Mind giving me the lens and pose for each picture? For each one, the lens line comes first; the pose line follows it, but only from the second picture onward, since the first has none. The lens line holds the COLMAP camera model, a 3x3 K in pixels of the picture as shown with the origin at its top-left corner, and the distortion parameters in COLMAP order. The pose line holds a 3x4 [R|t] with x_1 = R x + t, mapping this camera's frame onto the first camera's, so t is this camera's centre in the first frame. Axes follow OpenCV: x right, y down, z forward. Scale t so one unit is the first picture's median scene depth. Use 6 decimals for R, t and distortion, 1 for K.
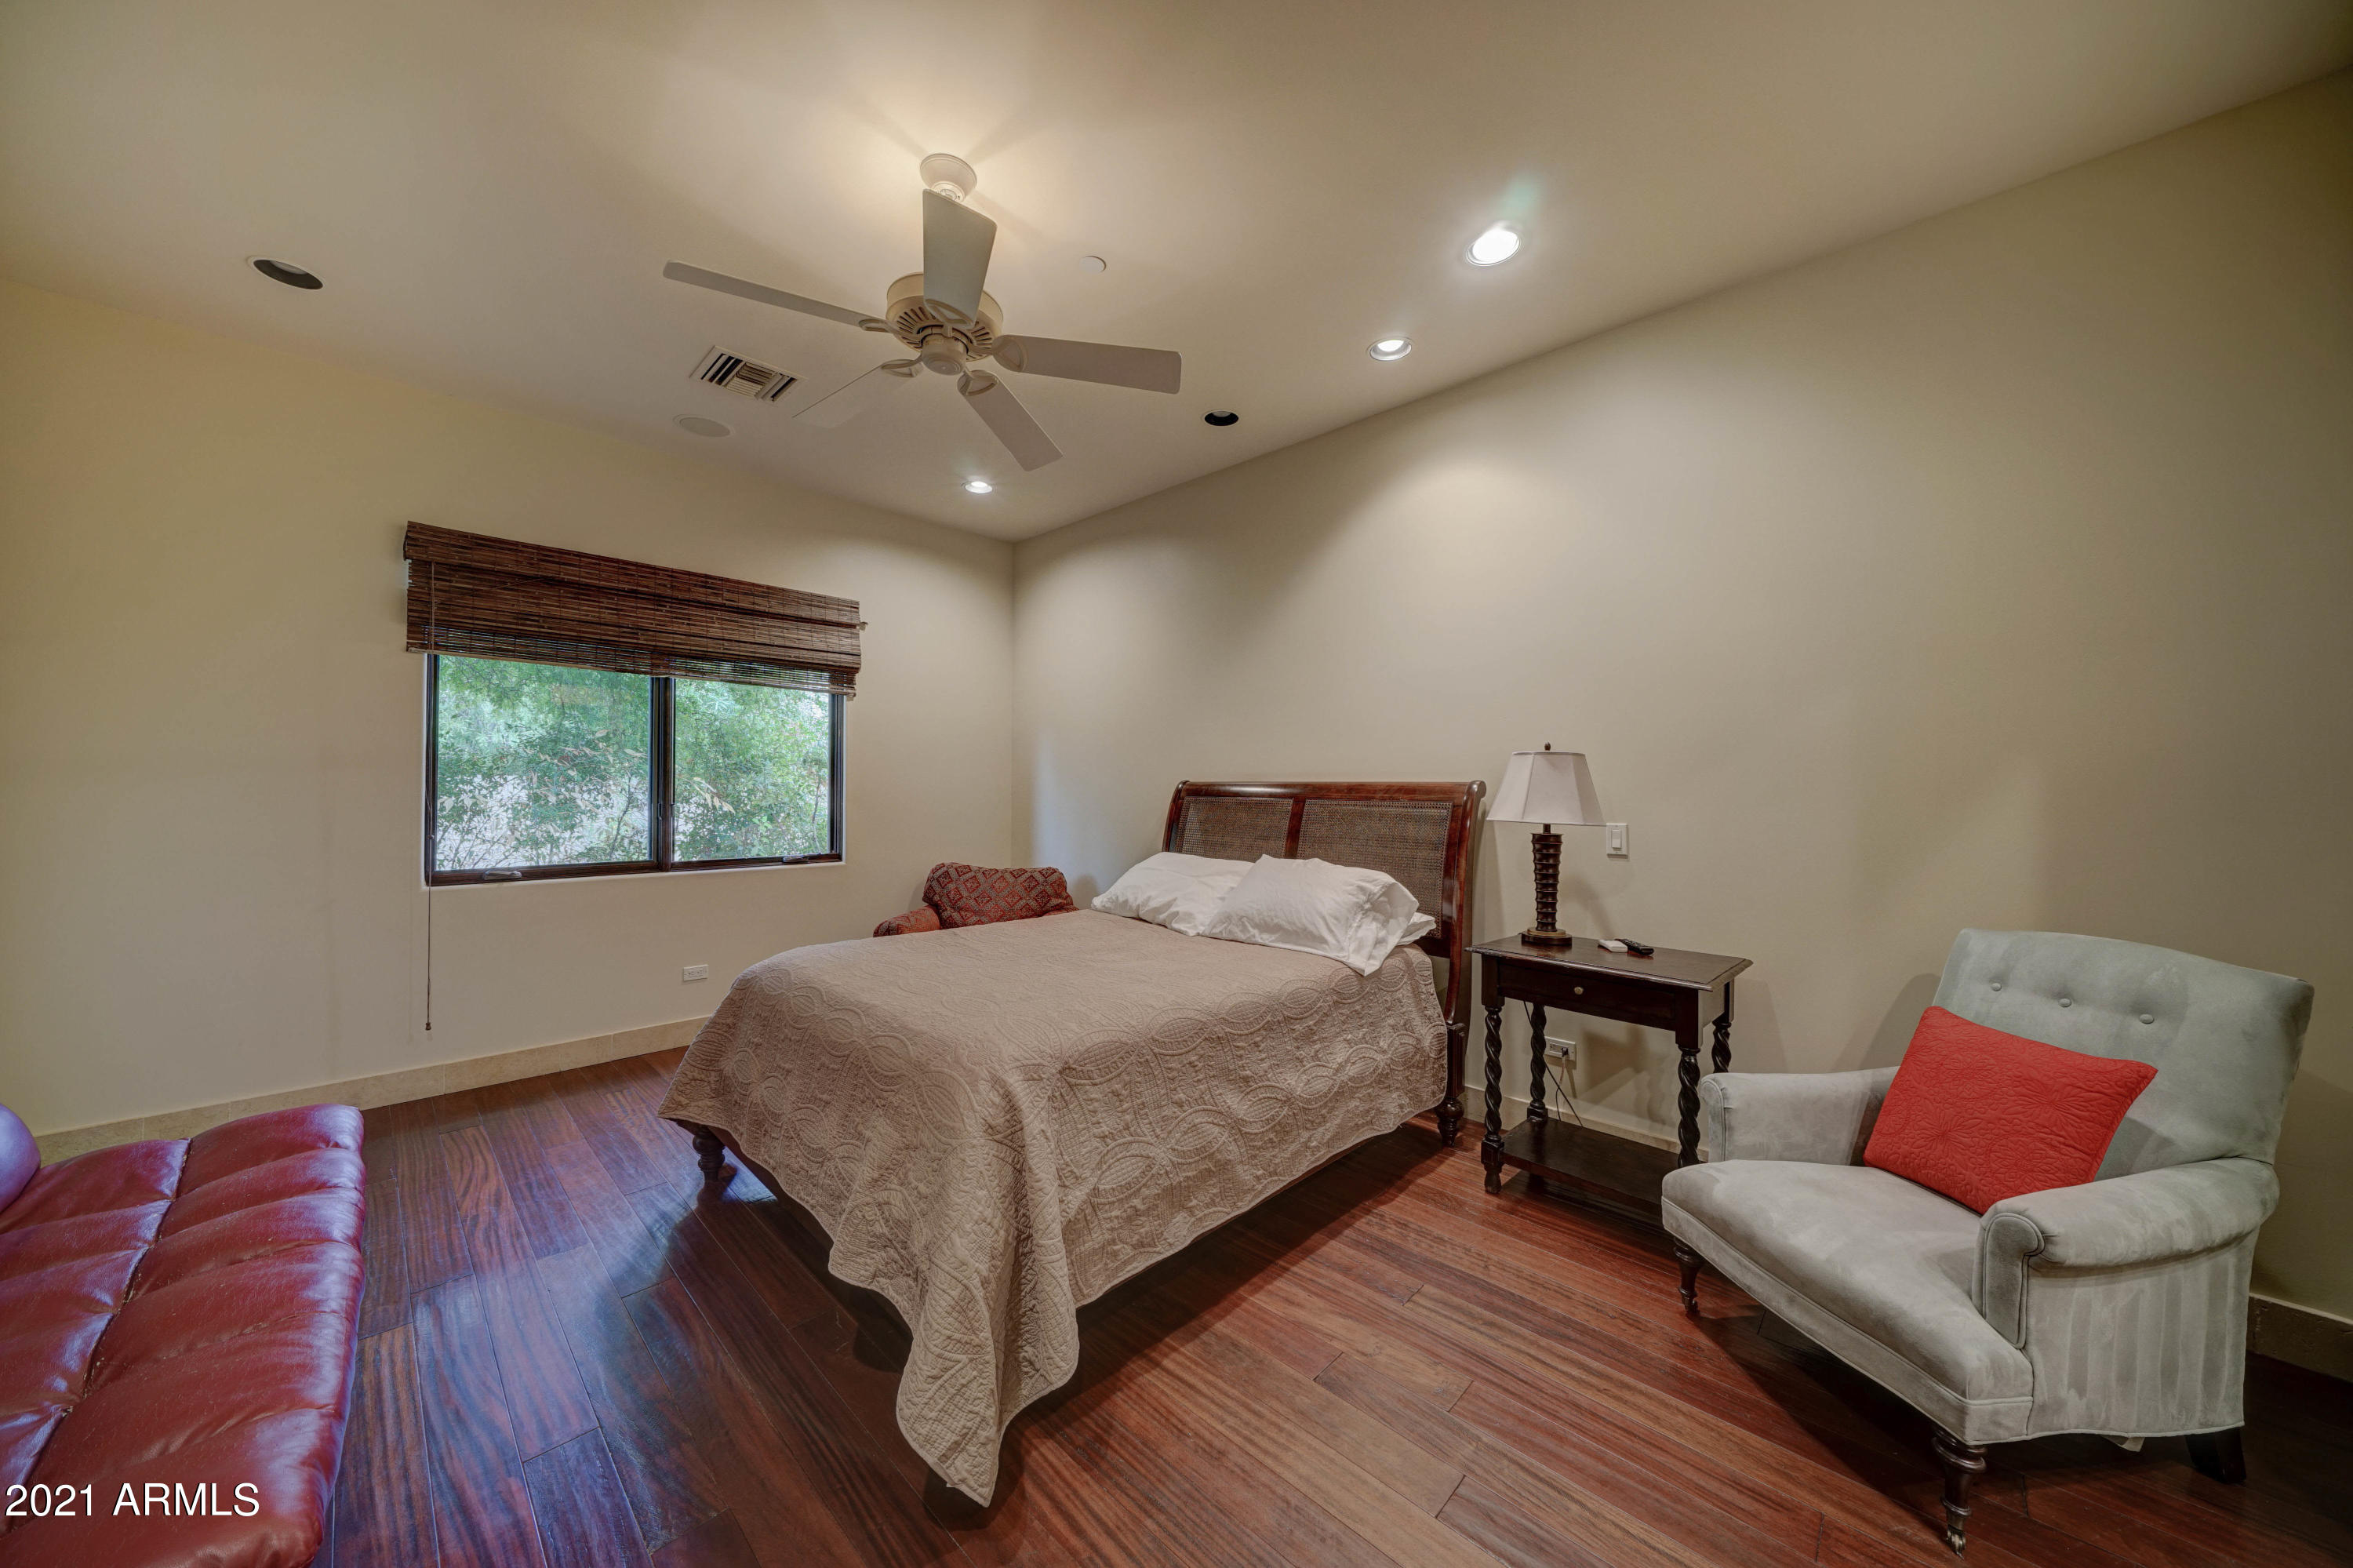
lens RADIAL K [[803.5, 0, 1178.1], [0, 803.5, 782.8], [0, 0, 1]] dist [-0.004921, 0.000156]
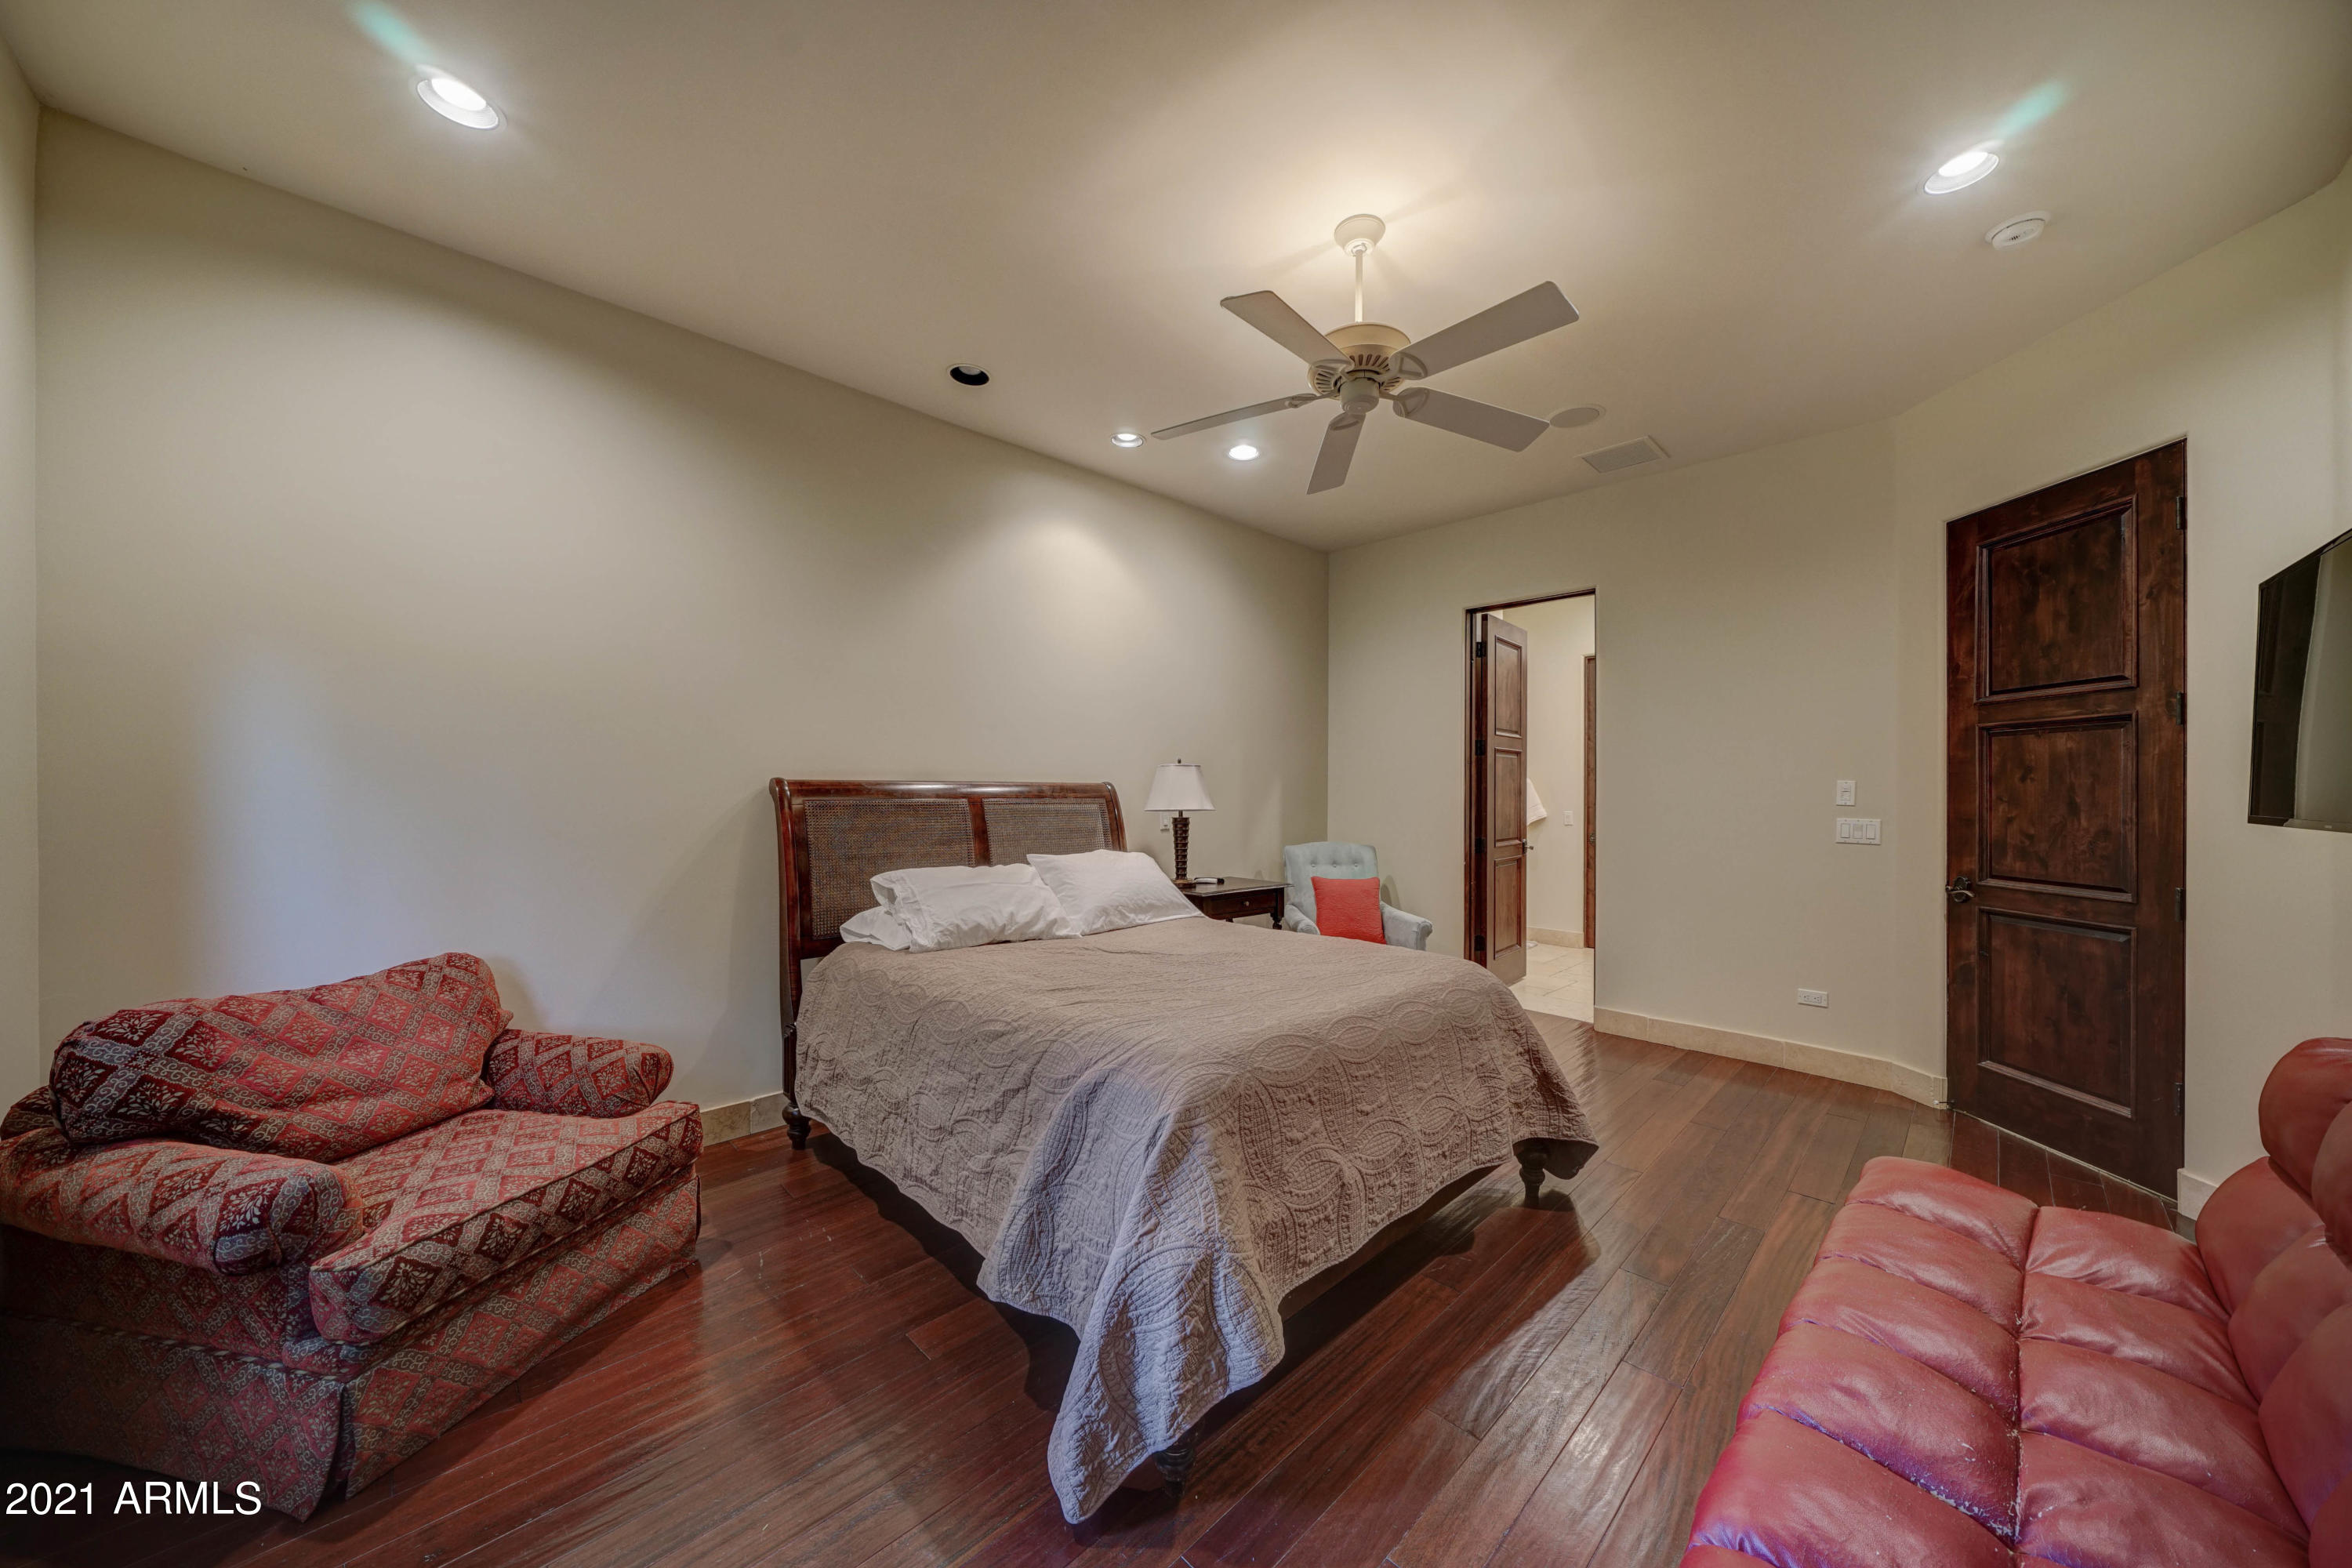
lens RADIAL K [[803.1, 0, 1177.6], [0, 803.1, 782.8], [0, 0, 1]] dist [-0.004921, 0.000156]
pose [[0.030892, 0.010085, 0.999472, -0.917835], [-0.001993, 0.999948, -0.010028, 0.010715], [-0.999521, -0.001682, 0.030911, 0.814488]]
